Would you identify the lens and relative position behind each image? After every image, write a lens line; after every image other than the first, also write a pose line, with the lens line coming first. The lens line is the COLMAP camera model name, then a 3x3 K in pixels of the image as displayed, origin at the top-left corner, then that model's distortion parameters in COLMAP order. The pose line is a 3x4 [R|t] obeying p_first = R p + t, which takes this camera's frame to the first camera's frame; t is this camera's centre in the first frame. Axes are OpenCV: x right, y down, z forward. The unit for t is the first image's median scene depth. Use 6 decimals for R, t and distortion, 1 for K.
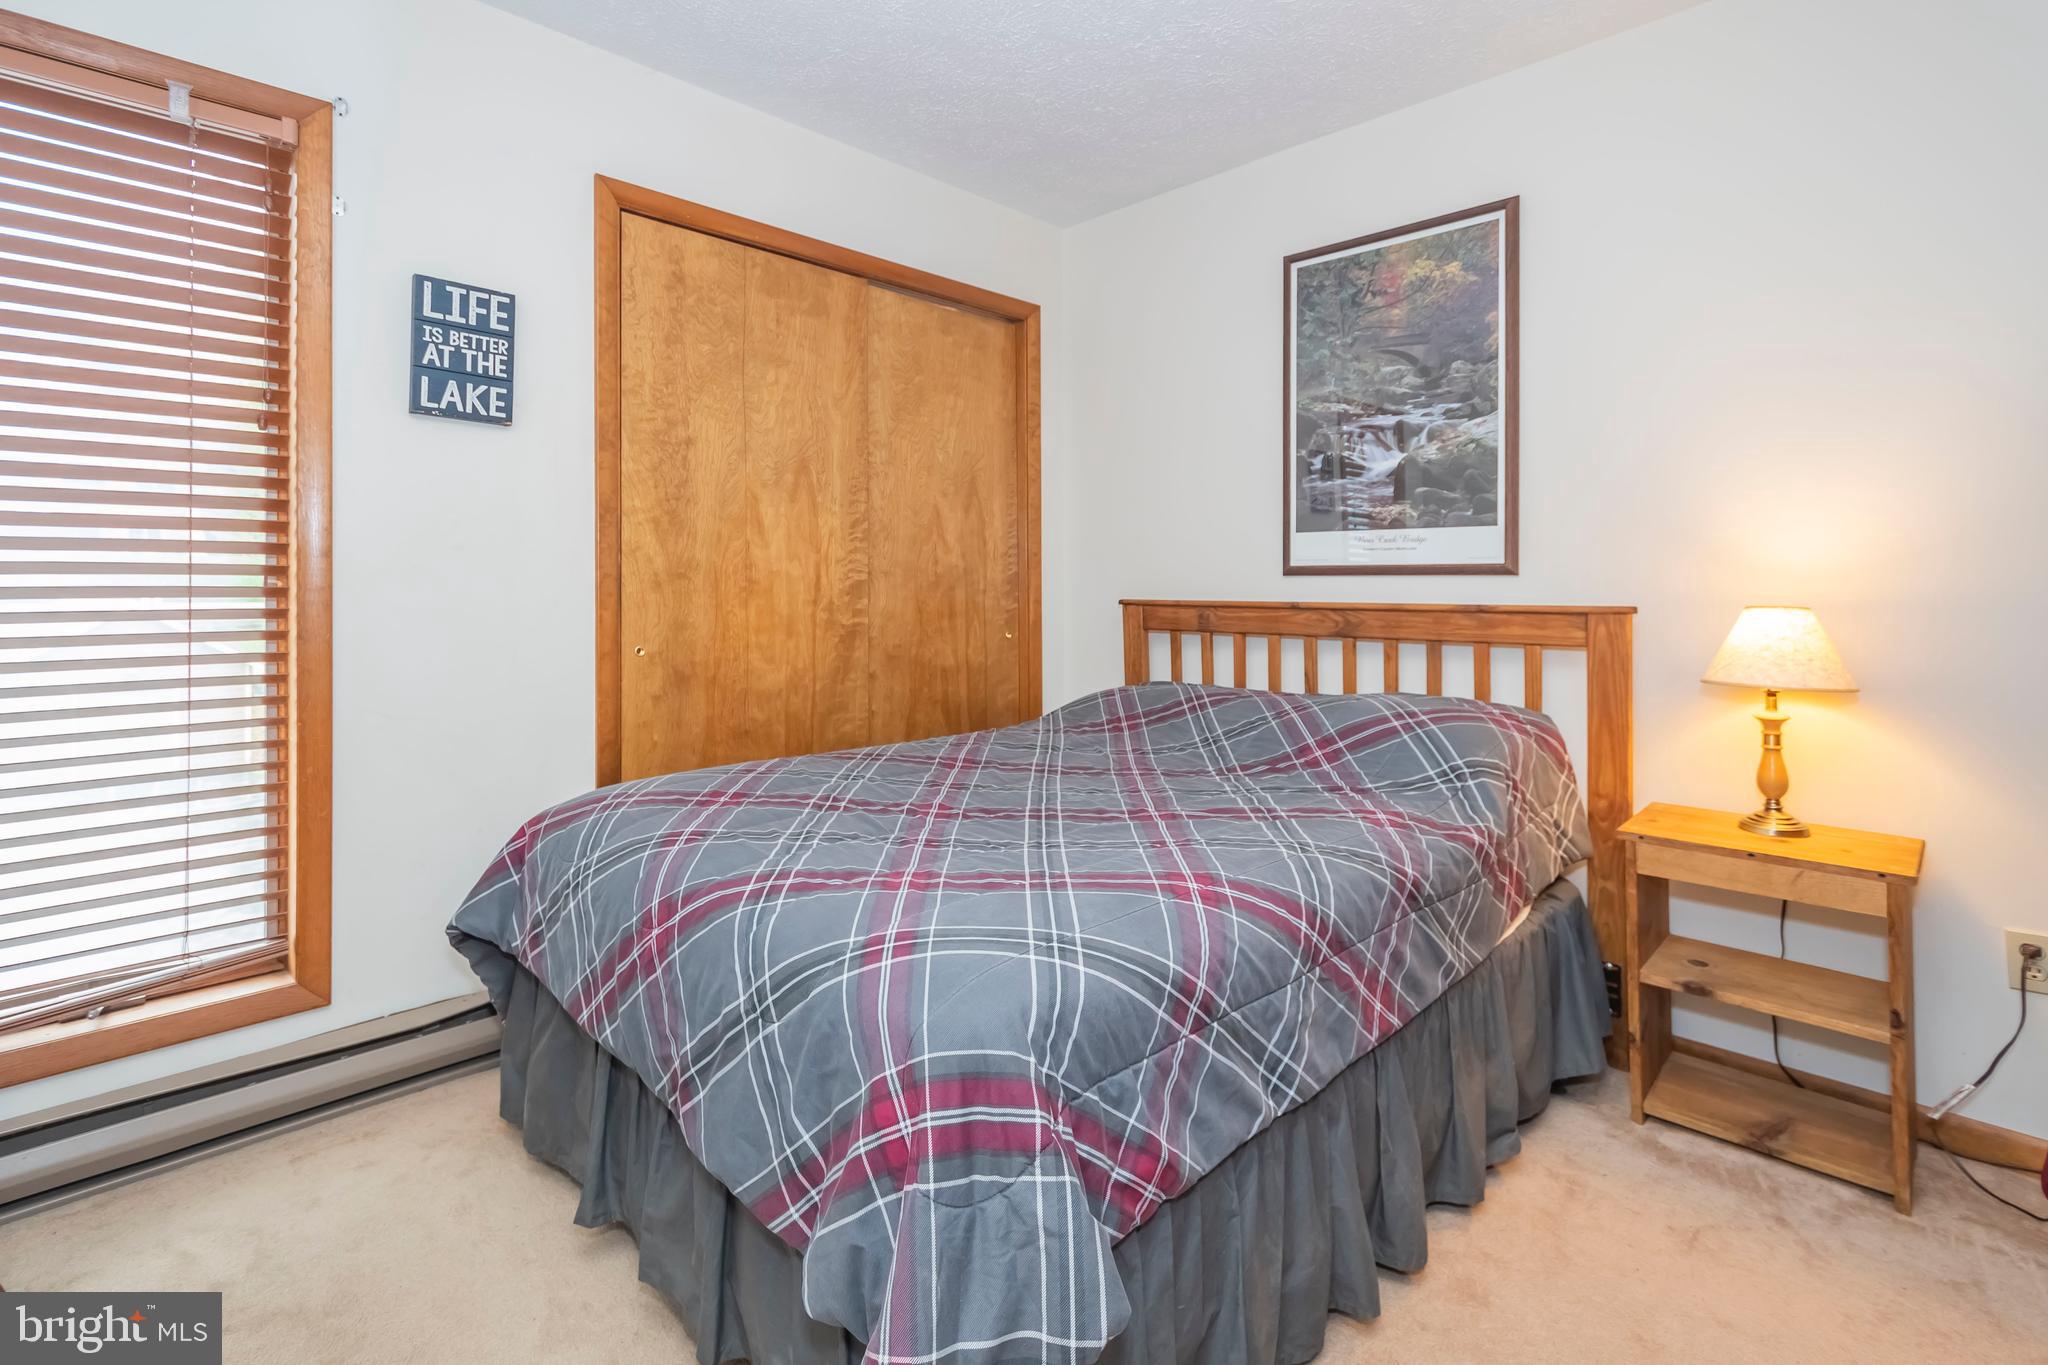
lens RADIAL K [[943.9, 0, 1019.2], [0, 943.9, 575.7], [0, 0, 1]] dist [-0.002431, -0.000591]
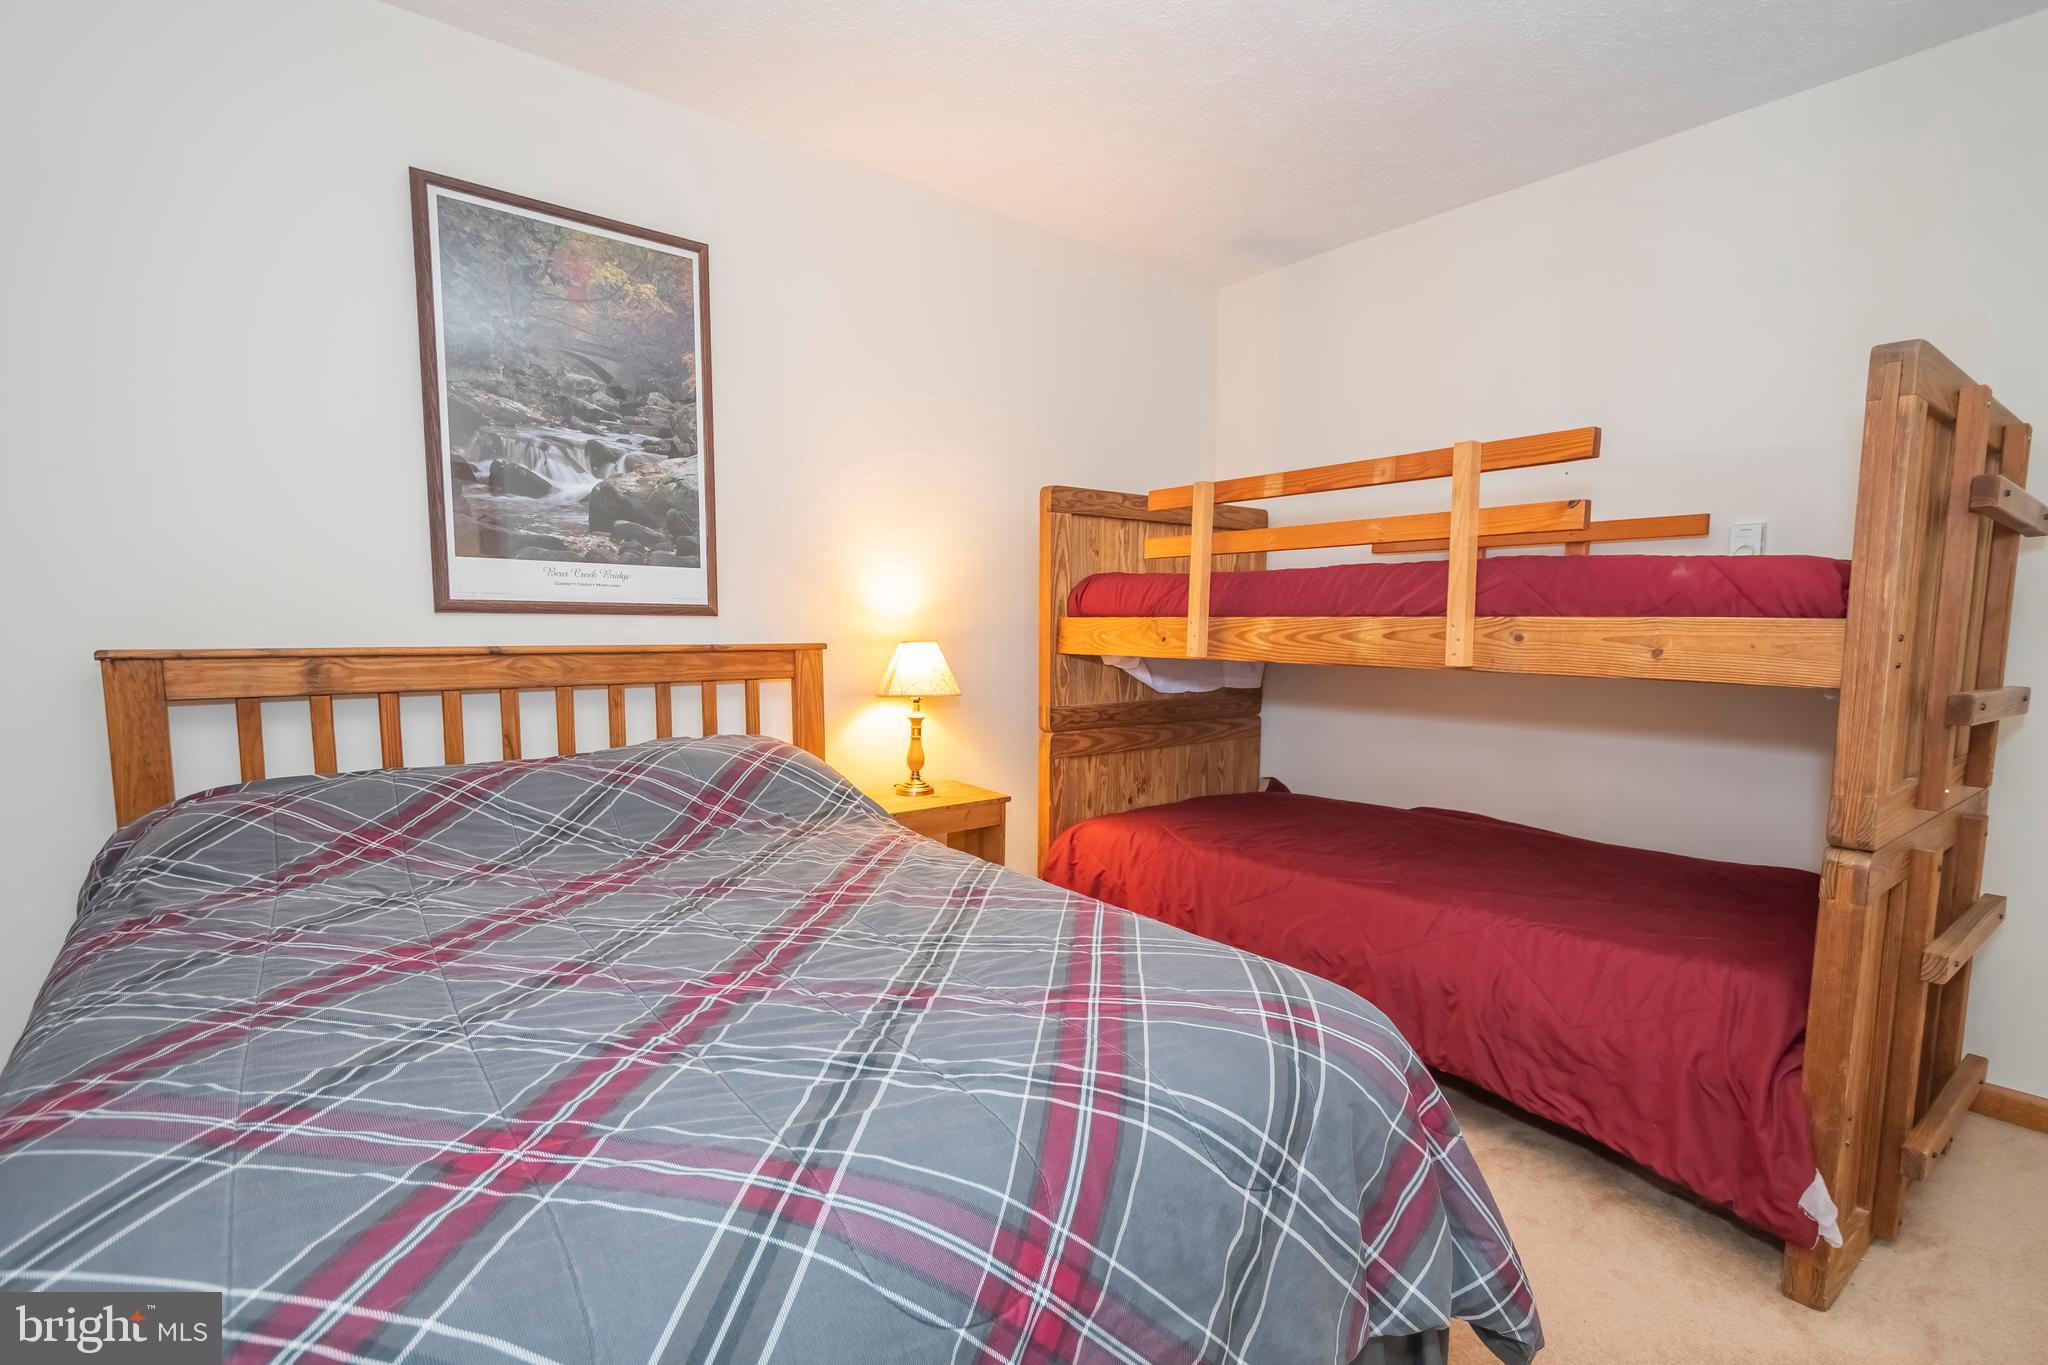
lens RADIAL K [[926.6, 0, 1034.7], [0, 926.6, 719.4], [0, 0, 1]] dist [-0.000306, -0.001282]
pose [[0.111518, -0.101104, 0.988606, -0.454737], [-0.012565, 0.994588, 0.103133, 0.002626], [-0.993683, -0.023923, 0.109644, 0.492715]]
